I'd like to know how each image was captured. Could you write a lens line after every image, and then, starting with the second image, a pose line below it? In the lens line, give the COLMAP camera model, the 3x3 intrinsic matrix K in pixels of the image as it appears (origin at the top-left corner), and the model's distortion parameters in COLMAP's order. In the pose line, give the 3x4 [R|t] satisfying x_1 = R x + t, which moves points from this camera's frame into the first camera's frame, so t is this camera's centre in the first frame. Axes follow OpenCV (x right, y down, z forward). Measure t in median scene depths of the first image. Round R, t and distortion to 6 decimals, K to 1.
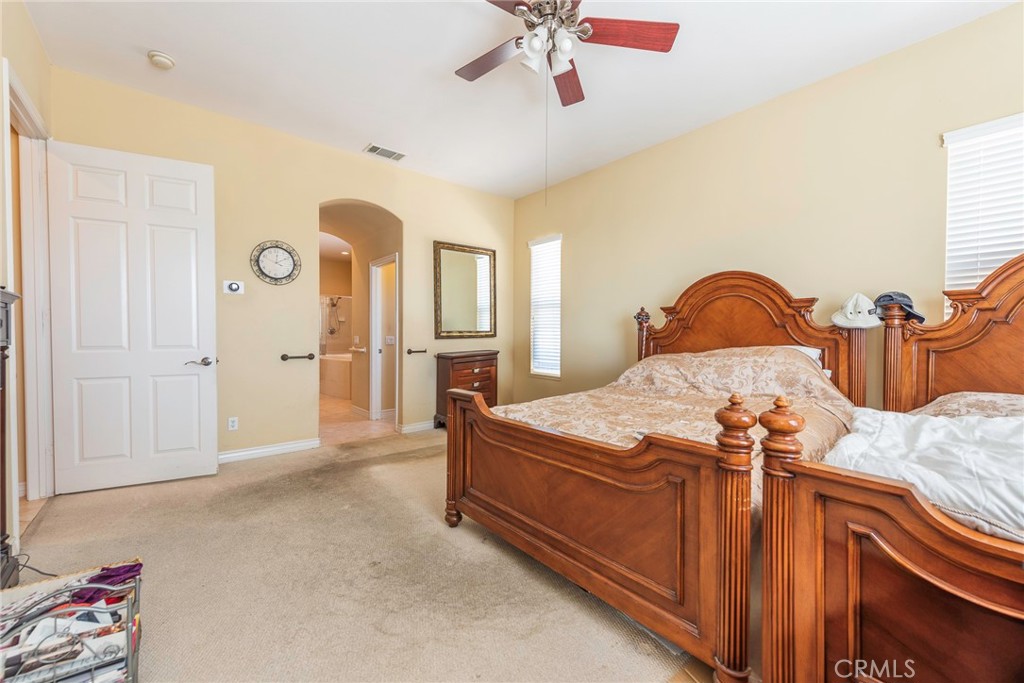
lens RADIAL K [[404.4, 0, 515.9], [0, 404.4, 335.1], [0, 0, 1]] dist [0.006329, -0.000874]
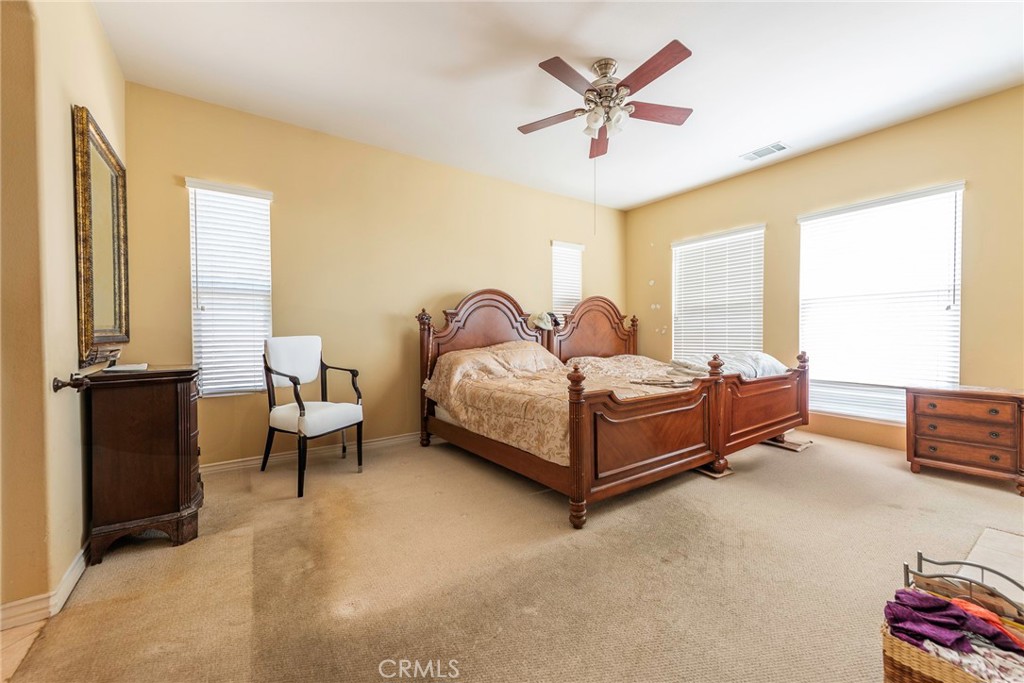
lens RADIAL K [[404.4, 0, 516.0], [0, 404.4, 341.5], [0, 0, 1]] dist [0.006329, -0.000874]
pose [[0.088551, -0.022704, 0.995813, -1.004650], [0.010629, 0.999705, 0.021847, -0.004605], [-0.996015, 0.008650, 0.088766, 0.934313]]
